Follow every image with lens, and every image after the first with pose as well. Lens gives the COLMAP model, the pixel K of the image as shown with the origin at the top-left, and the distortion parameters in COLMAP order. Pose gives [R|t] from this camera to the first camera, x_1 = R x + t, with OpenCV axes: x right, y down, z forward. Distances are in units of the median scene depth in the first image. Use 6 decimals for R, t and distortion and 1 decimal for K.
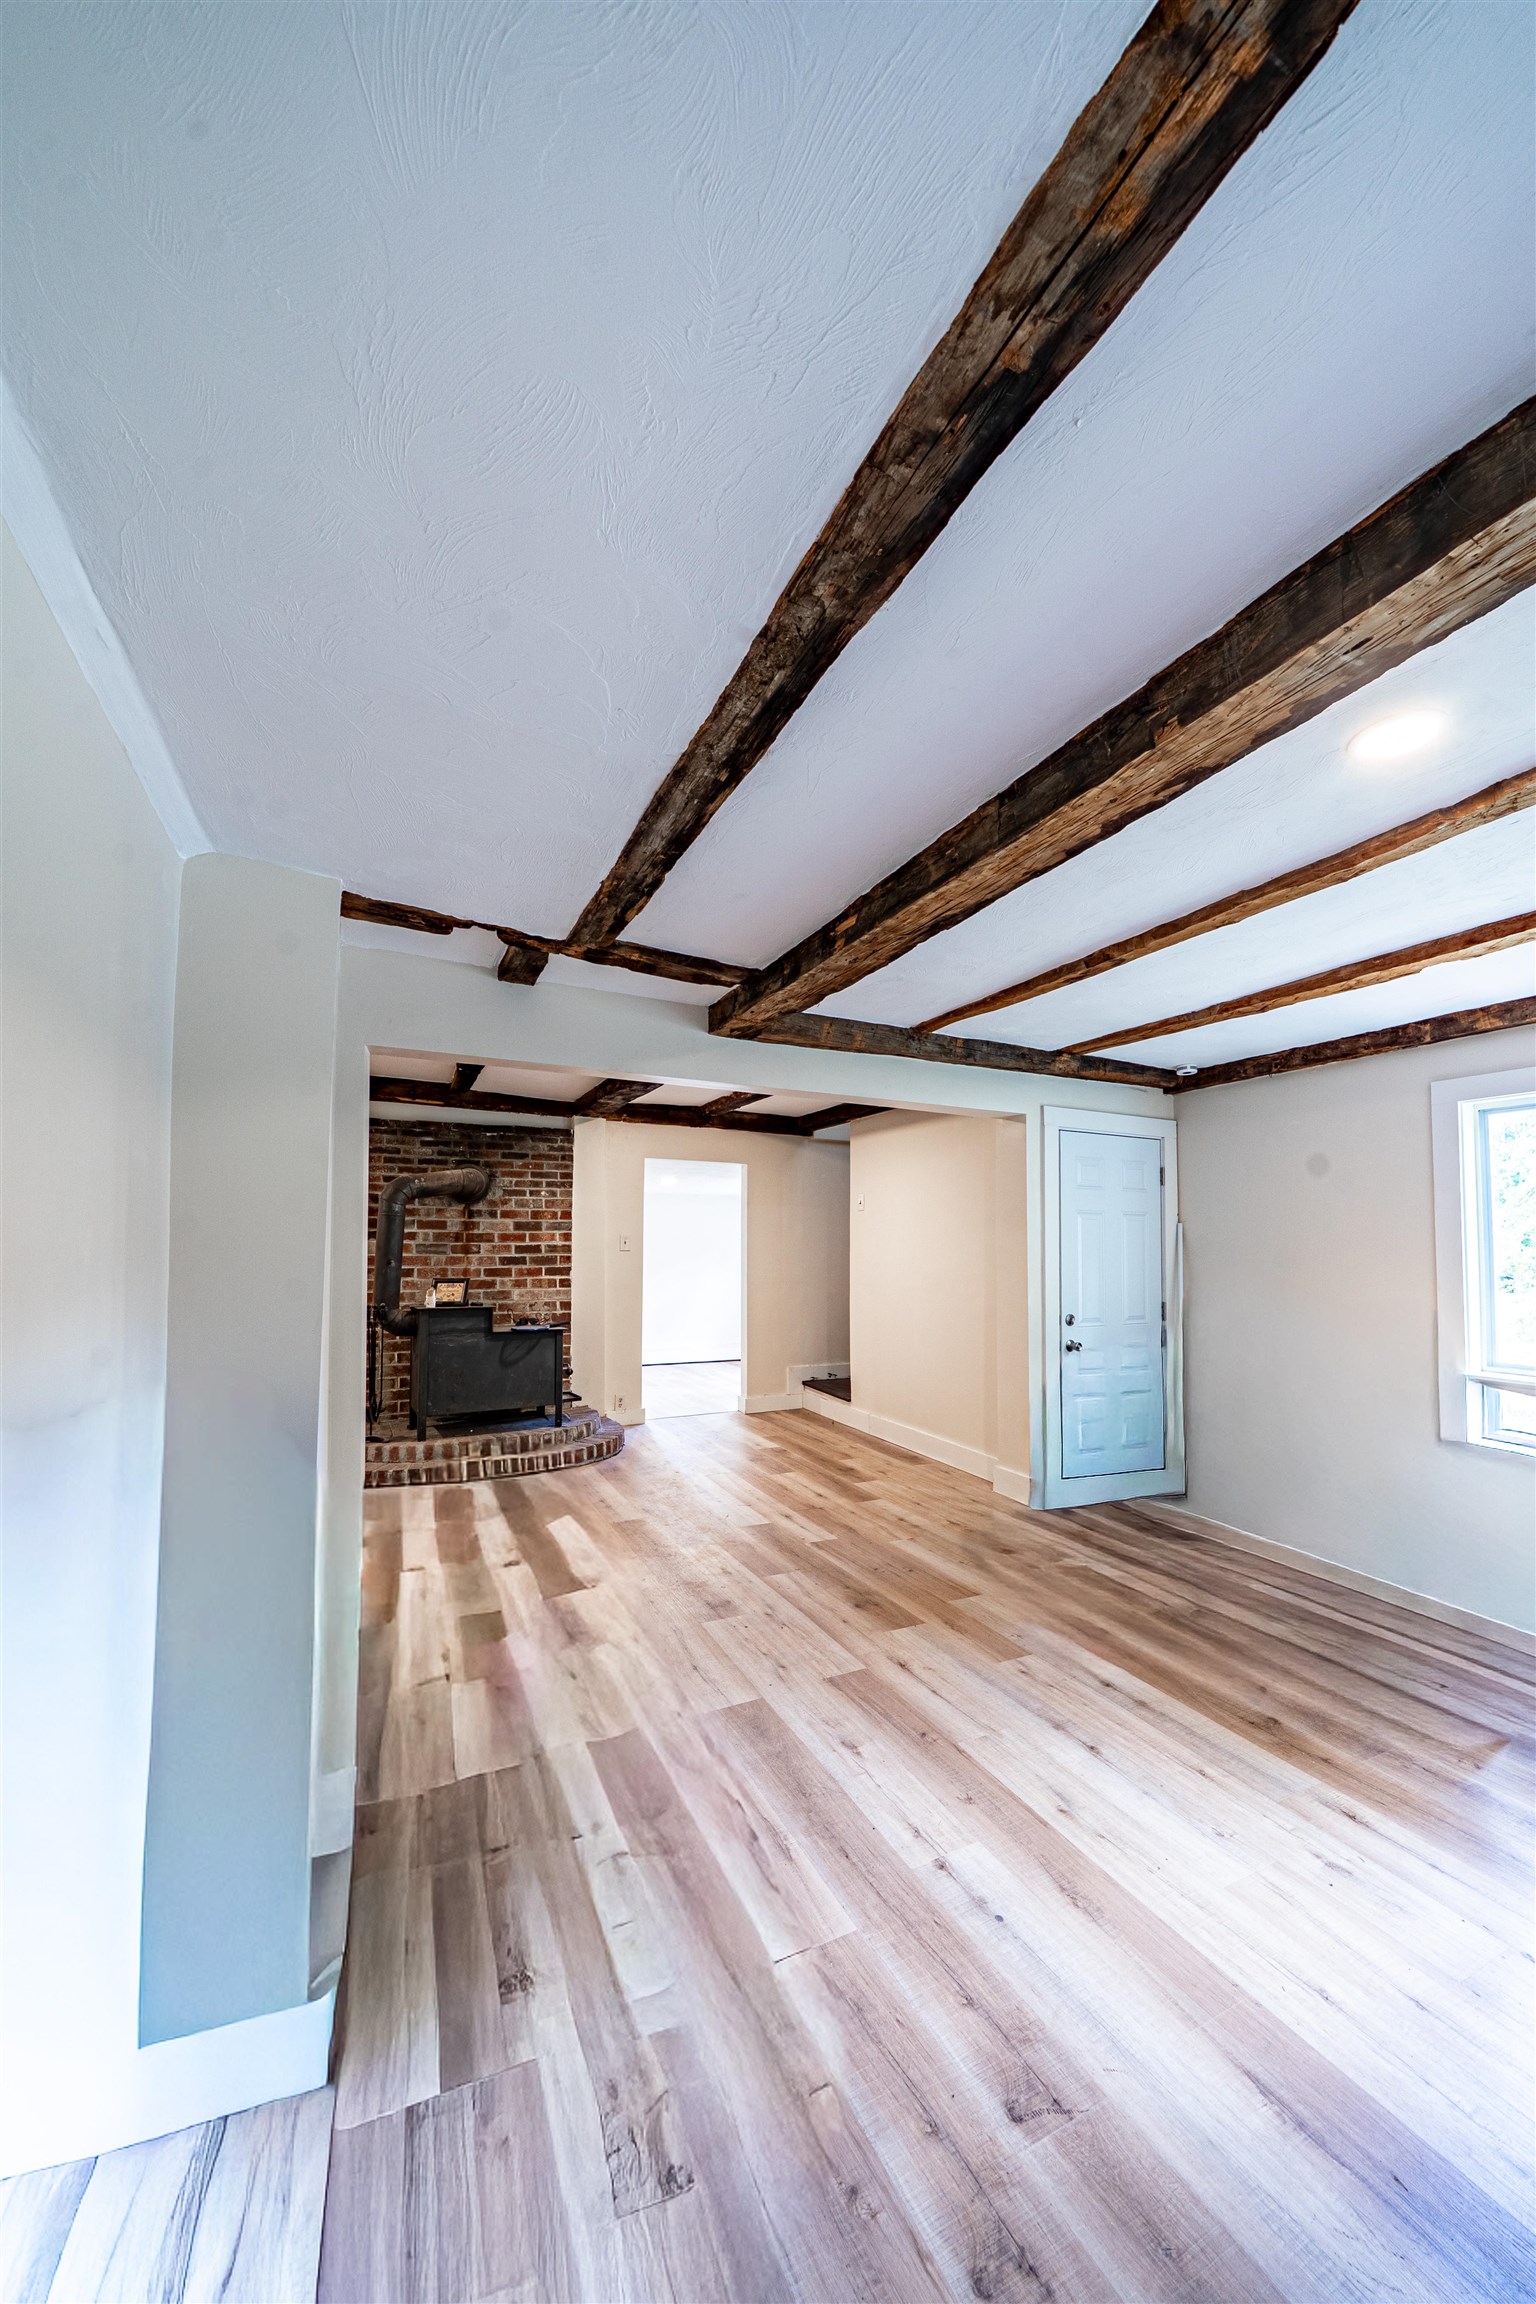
lens RADIAL K [[799.4, 0, 764.0], [0, 799.4, 1218.4], [0, 0, 1]] dist [-0.008330, -0.000187]
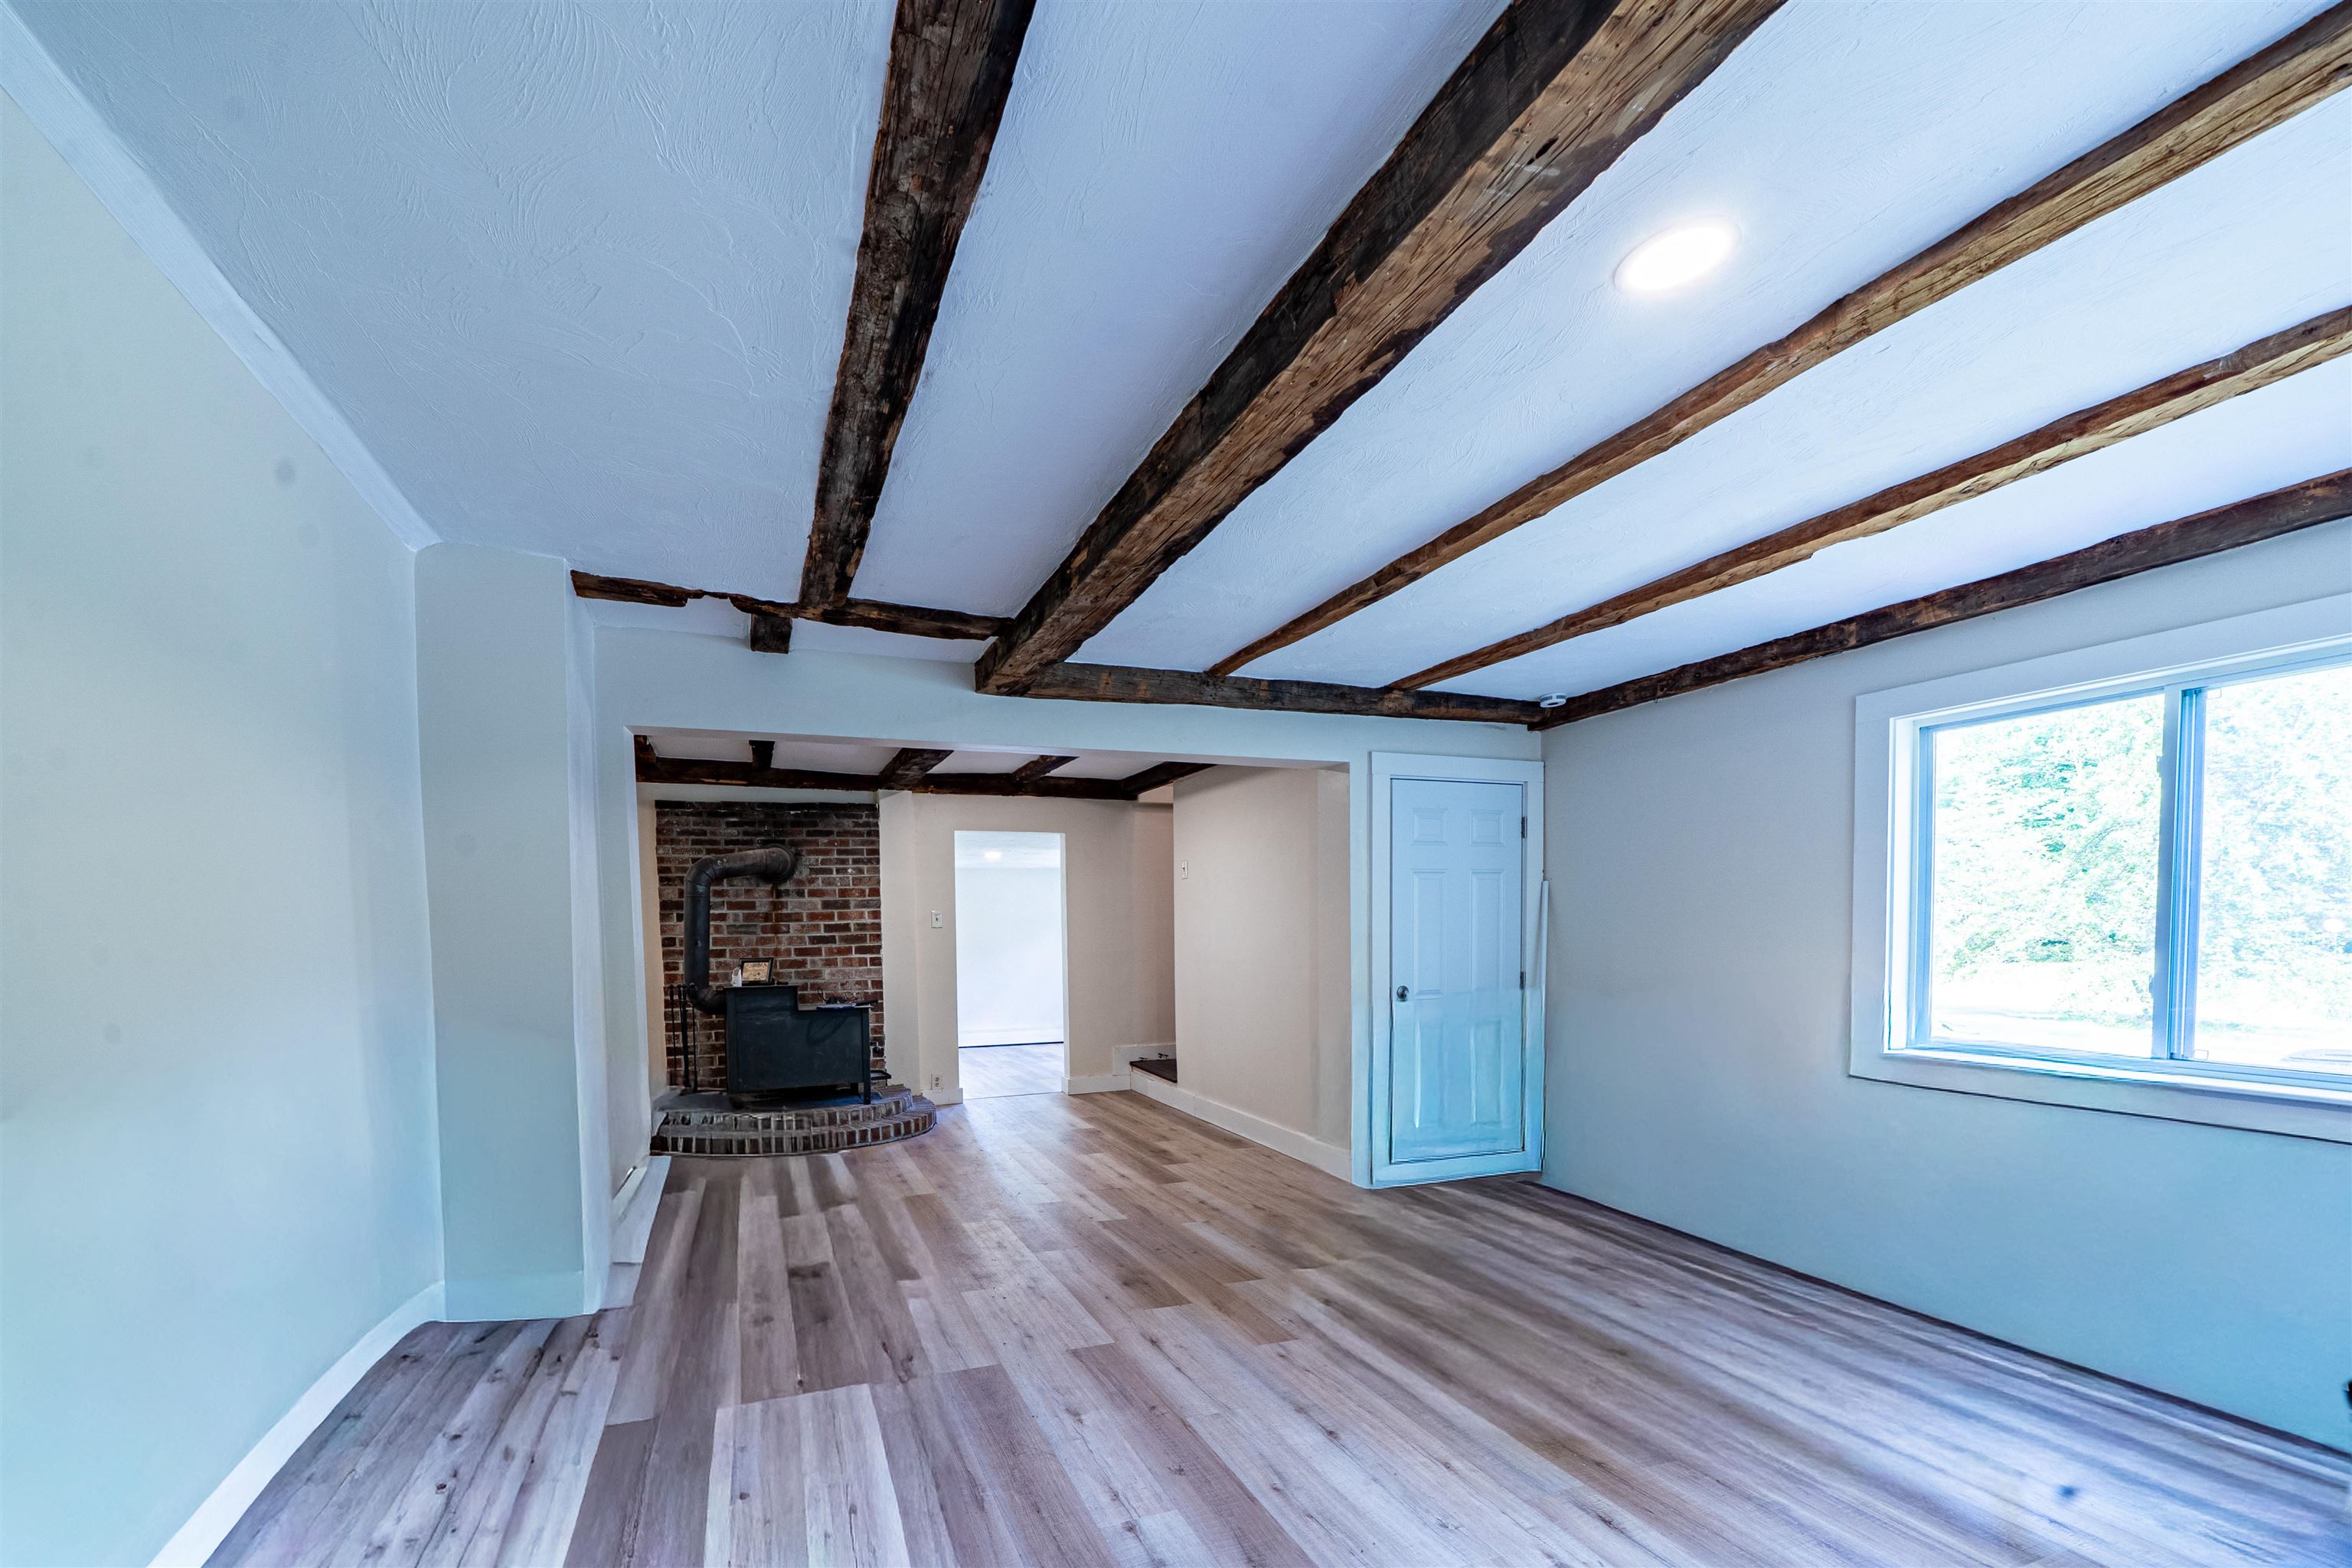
lens RADIAL K [[844.0, 0, 1000.7], [0, 844.0, 964.3], [0, 0, 1]] dist [-0.007572, -0.000181]
pose [[0.987369, -0.014819, -0.157742, 0.144977], [0.027503, 0.996532, 0.078534, 0.014600], [0.156031, -0.081880, 0.984352, -0.002831]]
